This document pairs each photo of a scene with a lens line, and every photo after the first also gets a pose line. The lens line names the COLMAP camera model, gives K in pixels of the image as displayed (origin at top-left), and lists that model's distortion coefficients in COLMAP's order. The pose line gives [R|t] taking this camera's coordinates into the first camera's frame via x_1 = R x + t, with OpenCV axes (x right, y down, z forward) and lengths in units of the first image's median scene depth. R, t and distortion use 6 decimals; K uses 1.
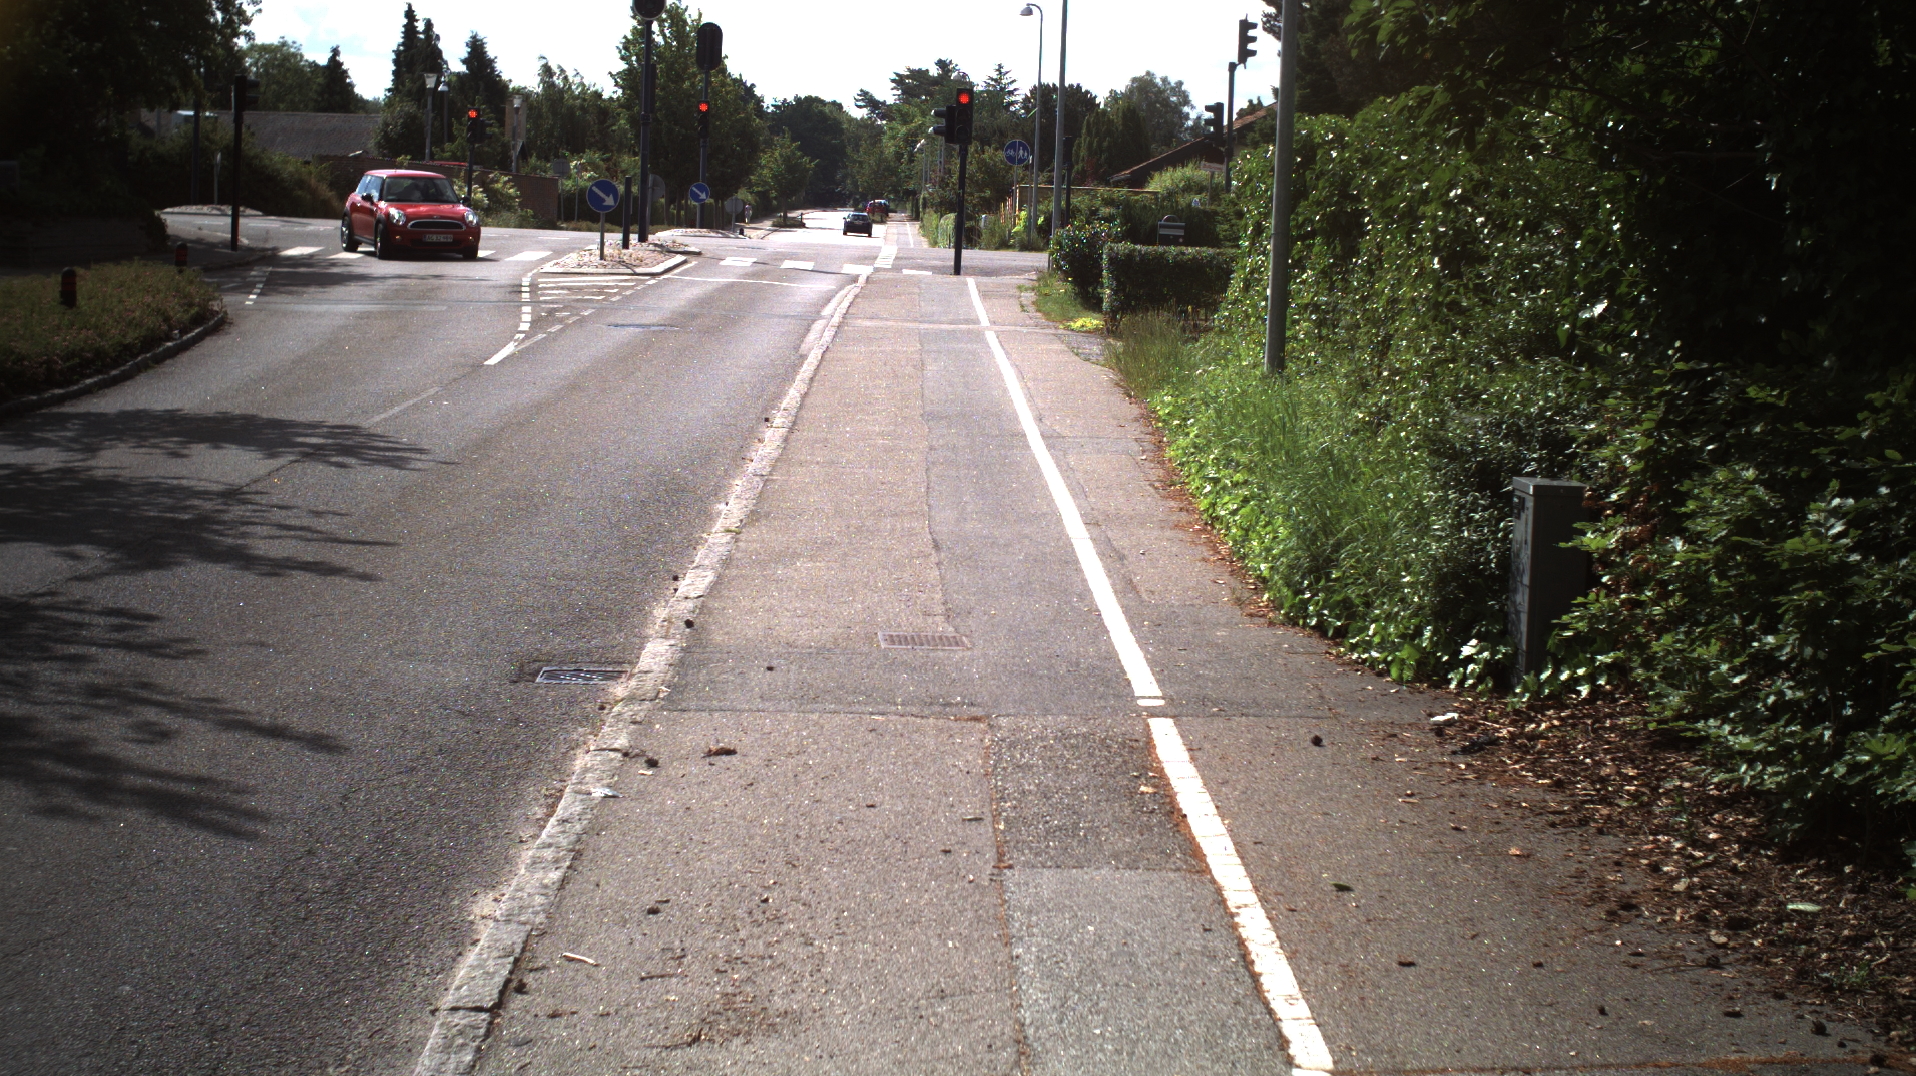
lens RADIAL K [[3324.9, 0, 958.0], [0, 3324.9, 538.0], [0, 0, 1]] dist [-0.325858, 0.694882]
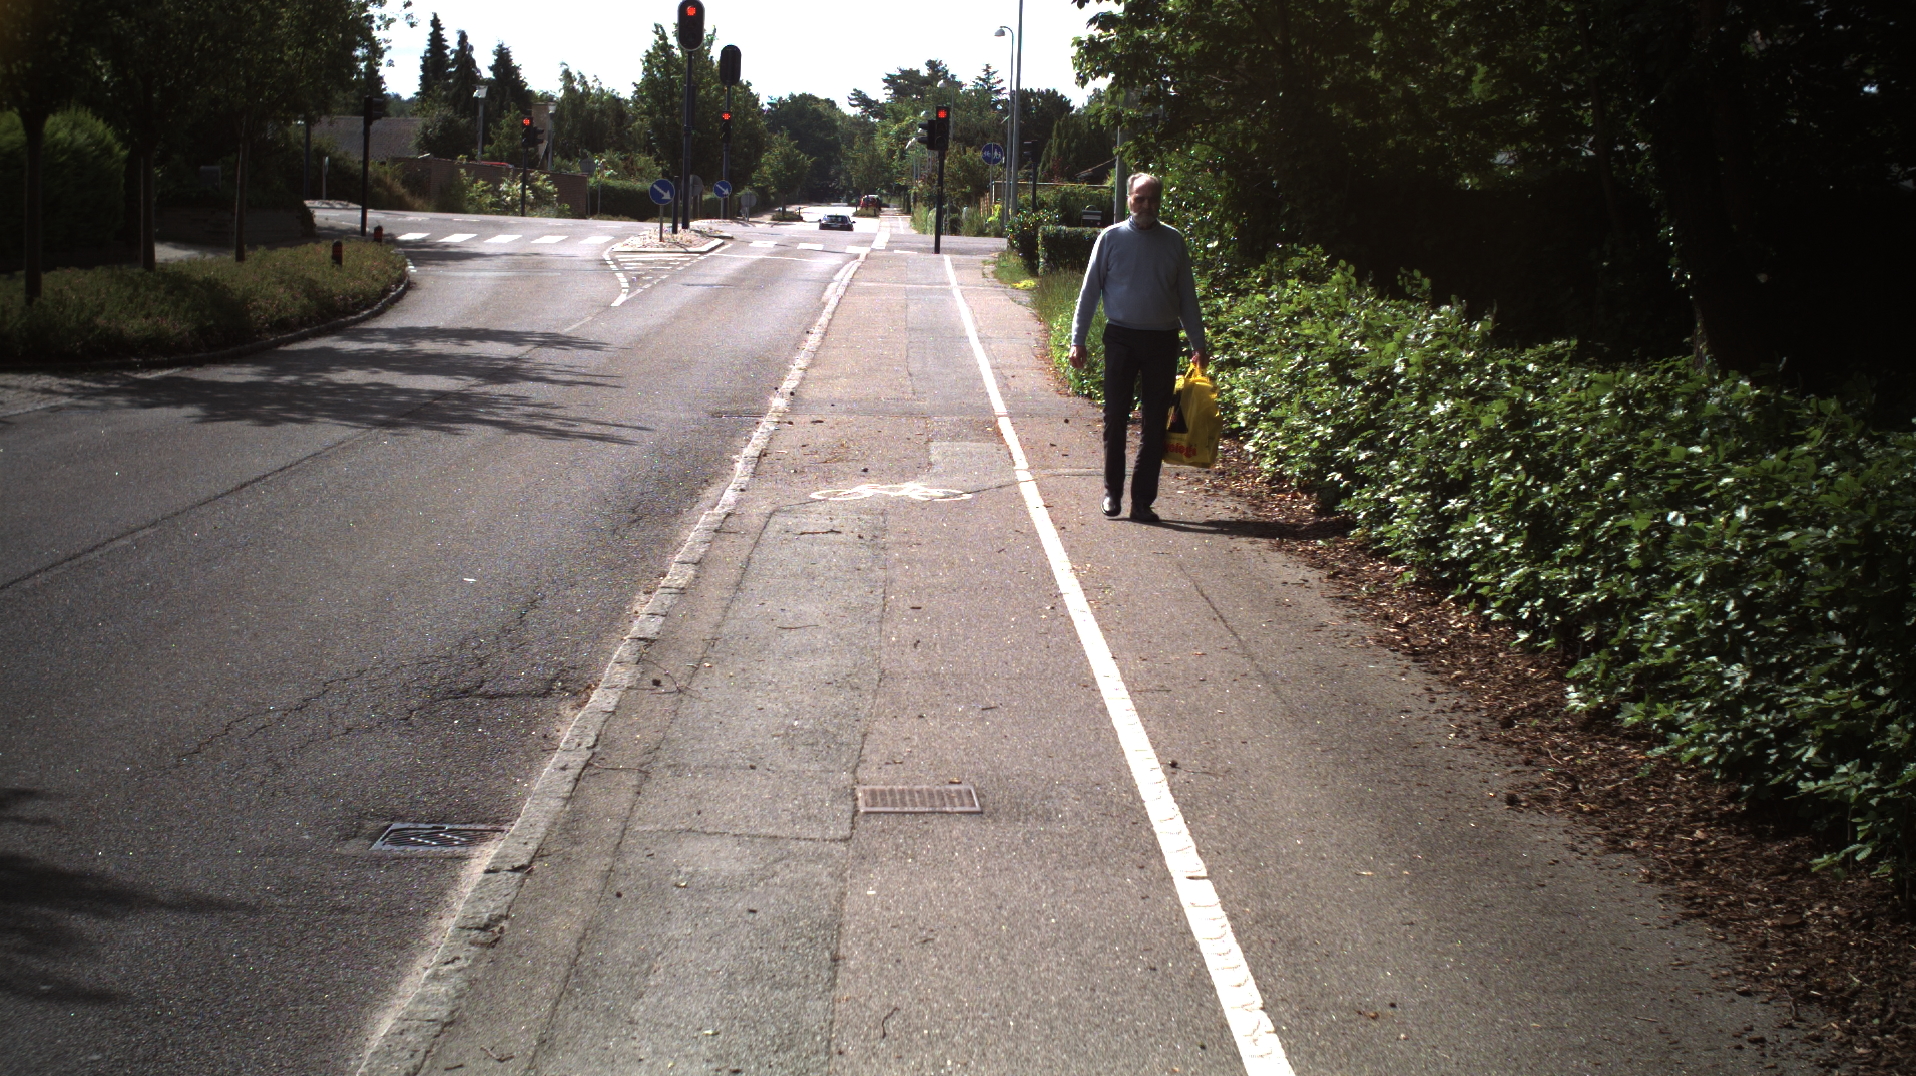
lens RADIAL K [[3324.9, 0, 958.0], [0, 3324.9, 538.0], [0, 0, 1]] dist [-0.325858, 0.694882]
pose [[0.999994, -0.002605, 0.002057, 0.005606], [0.002602, 0.999995, 0.001564, 0.031357], [-0.002062, -0.001559, 0.999997, -0.306433]]
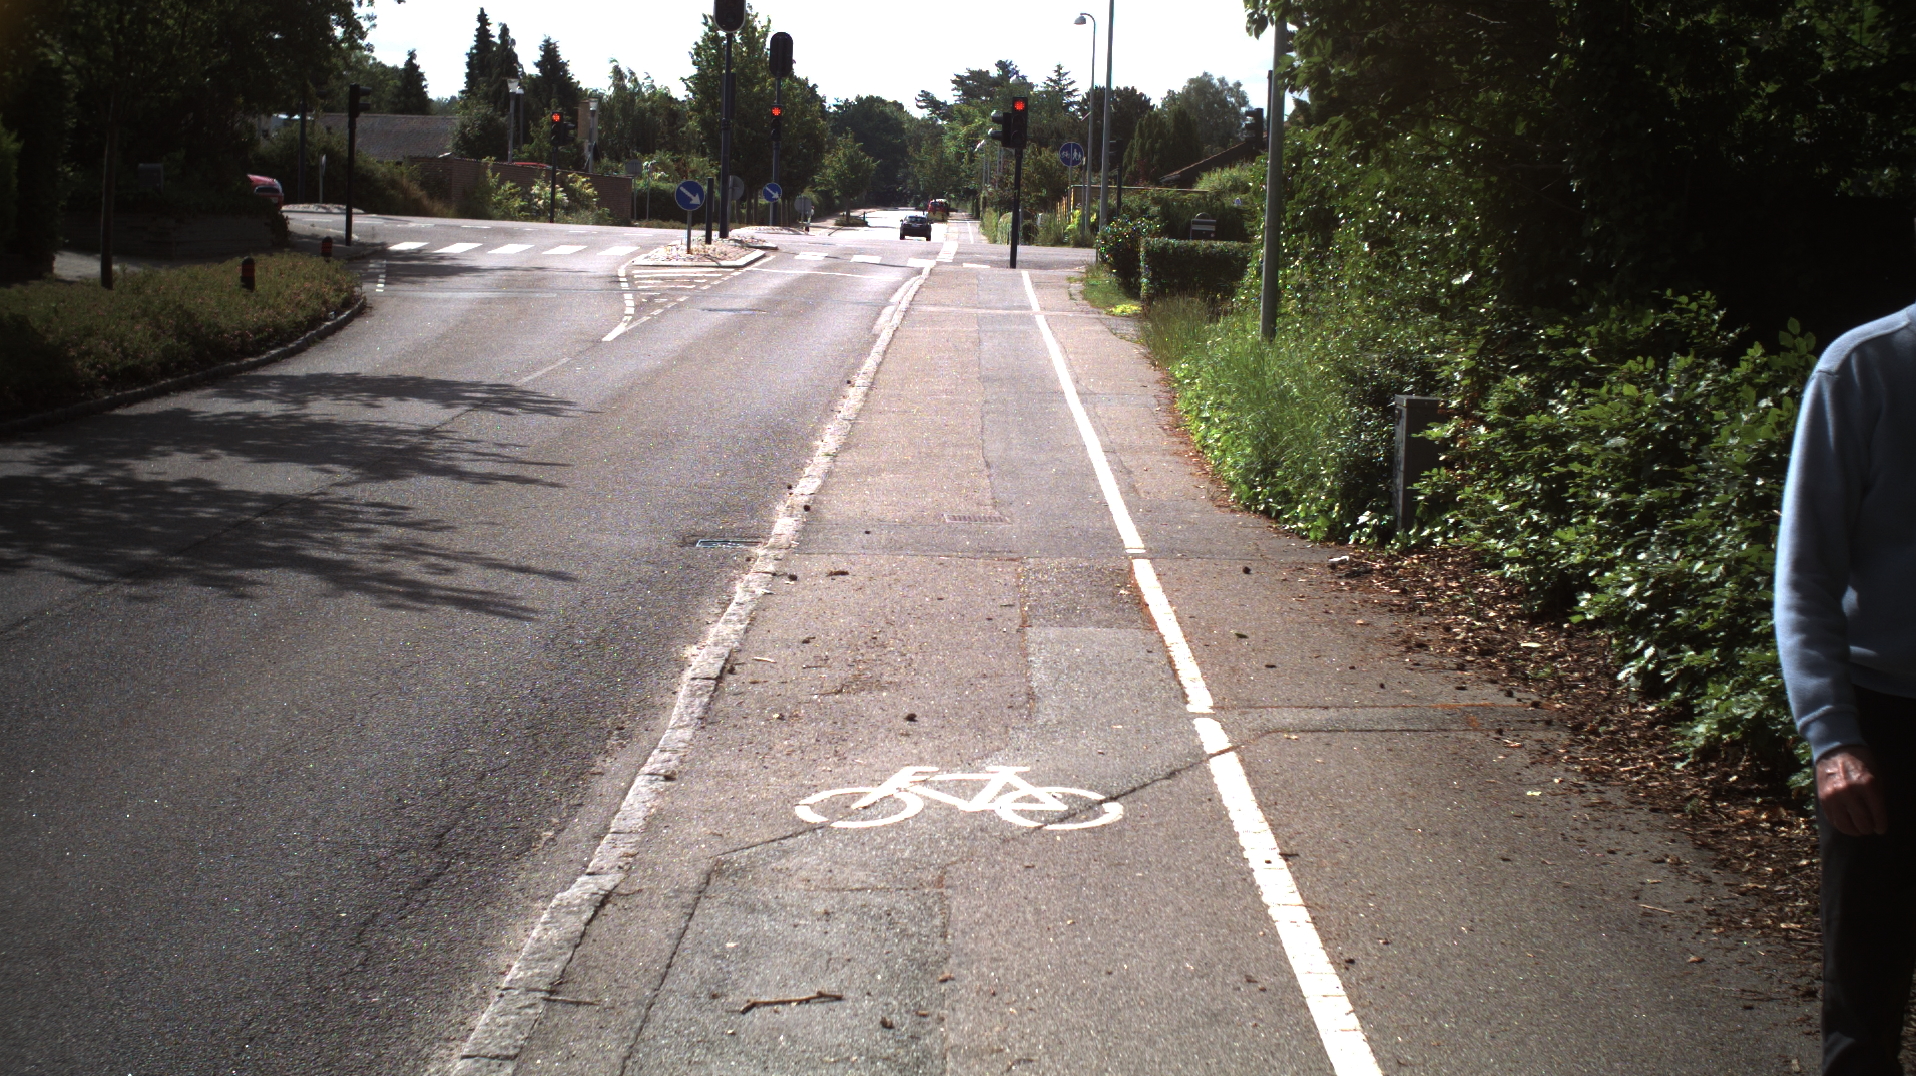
lens RADIAL K [[3324.9, 0, 958.0], [0, 3324.9, 538.0], [0, 0, 1]] dist [-0.325858, 0.694882]
pose [[0.999834, 0.001040, -0.018193, 0.001836], [-0.001036, 0.999999, 0.000249, 0.010379], [0.018193, -0.000230, 0.999834, -0.102087]]
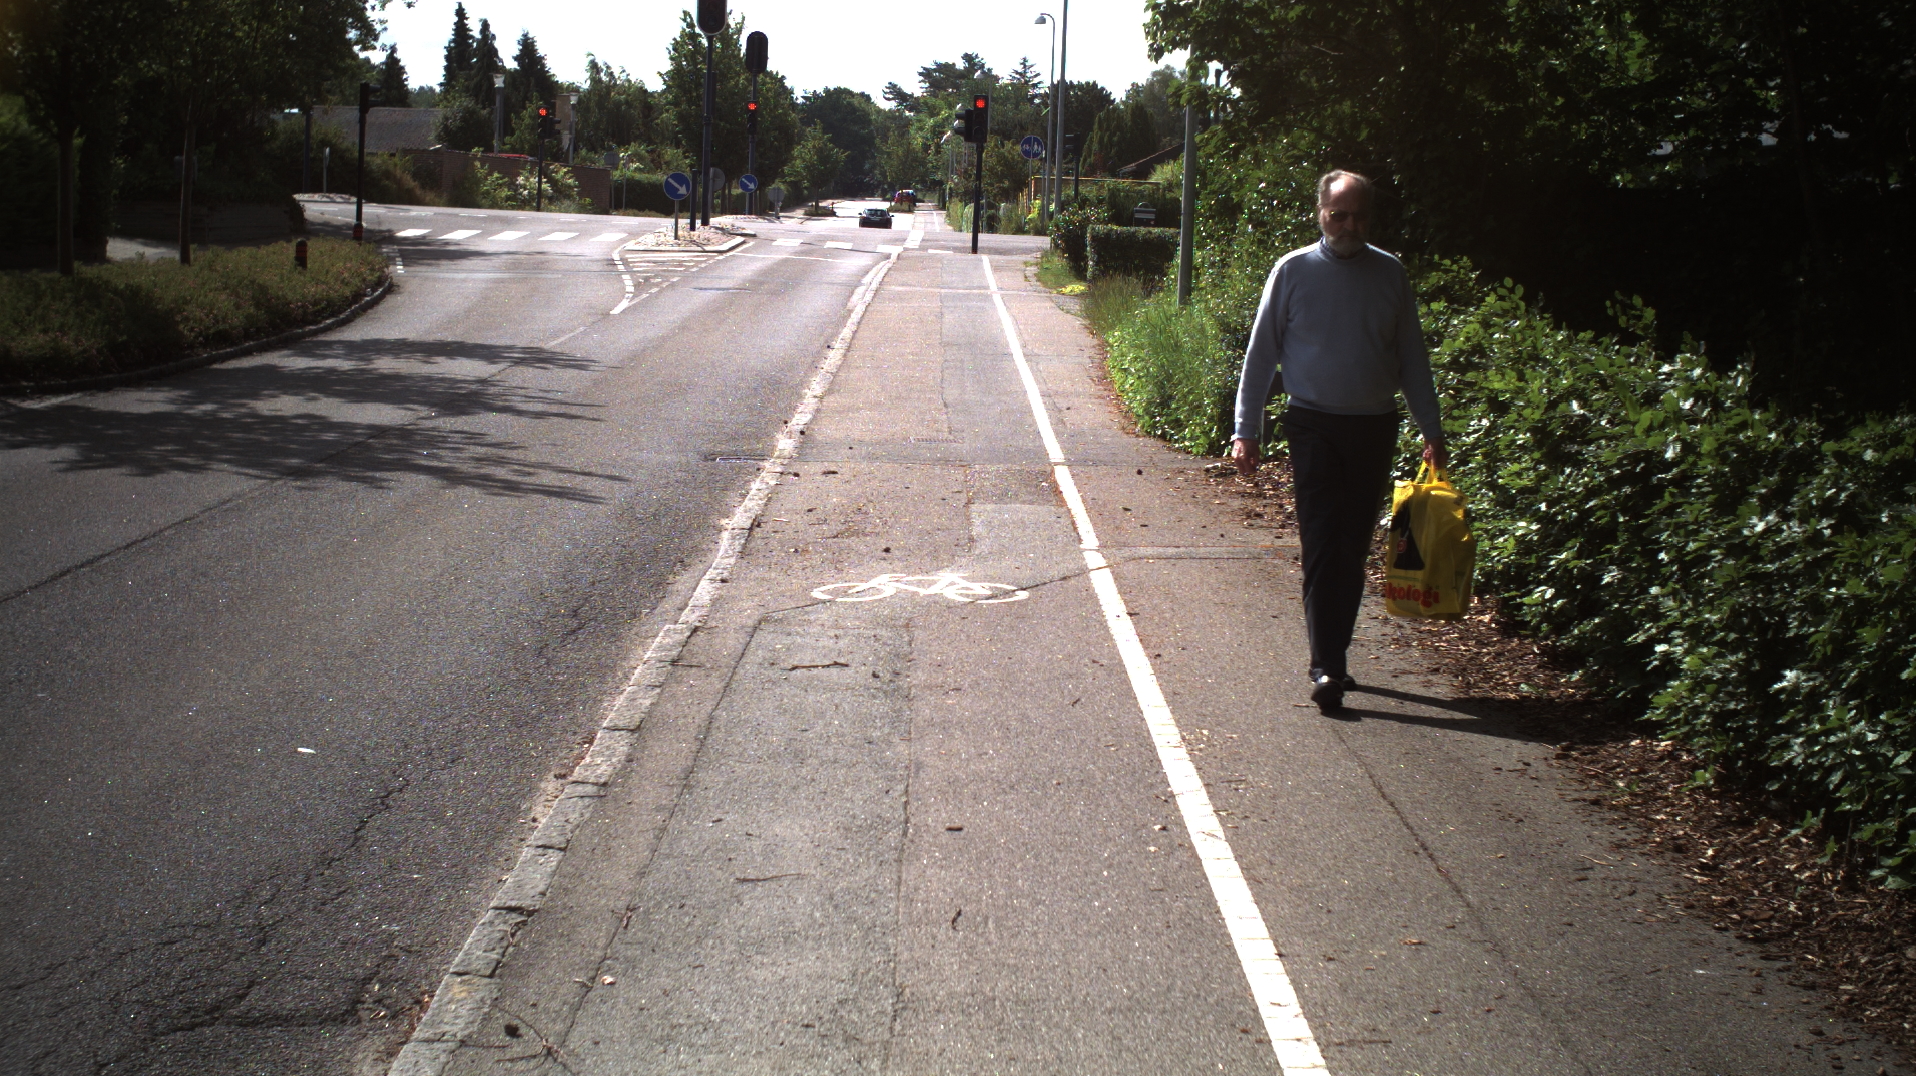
lens RADIAL K [[3324.9, 0, 958.0], [0, 3324.9, 538.0], [0, 0, 1]] dist [-0.325858, 0.694882]
pose [[0.999965, 0.001807, -0.008114, 0.004202], [-0.001783, 0.999994, 0.003039, 0.020795], [0.008120, -0.003024, 0.999962, -0.204289]]
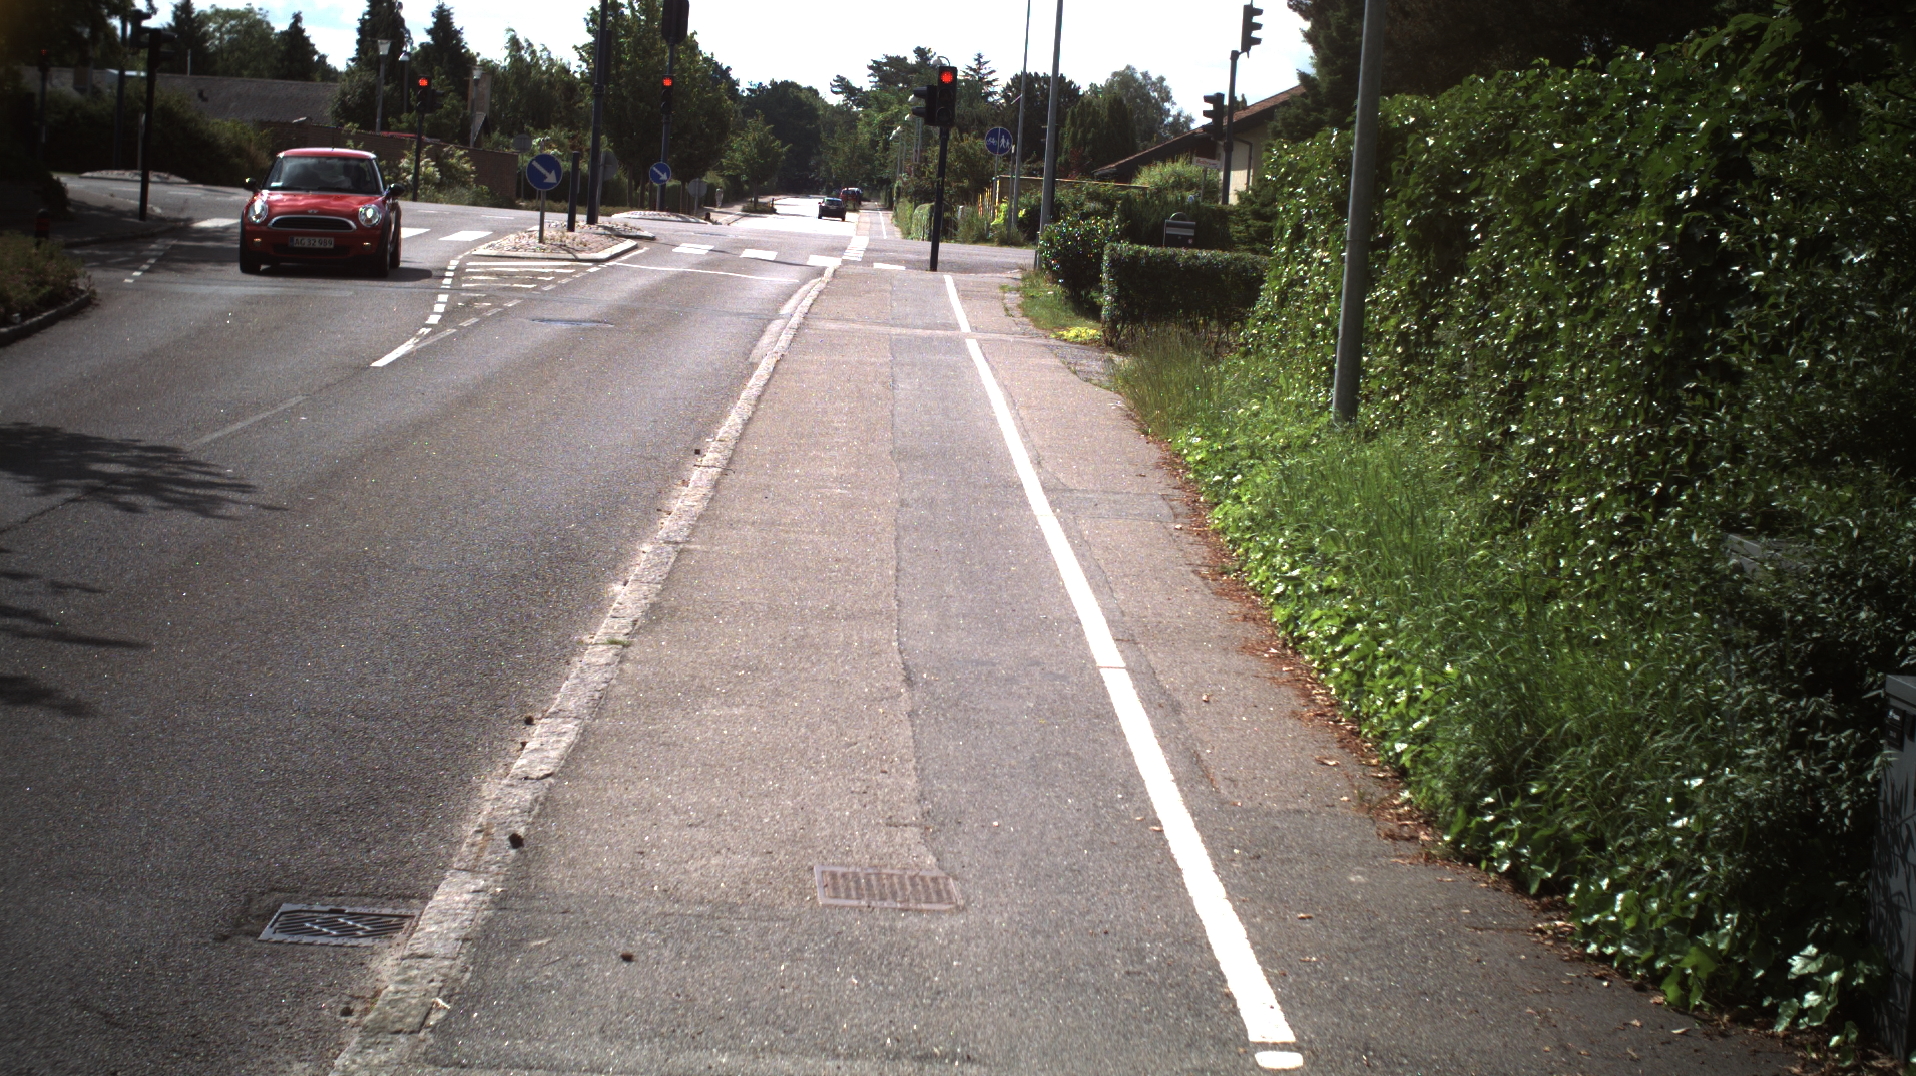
lens RADIAL K [[3324.9, 0, 958.0], [0, 3324.9, 538.0], [0, 0, 1]] dist [-0.325858, 0.694882]
pose [[0.999488, 0.030018, 0.011059, -0.001568], [-0.030048, 0.999545, 0.002554, -0.009790], [-0.010977, -0.002885, 0.999936, 0.102482]]
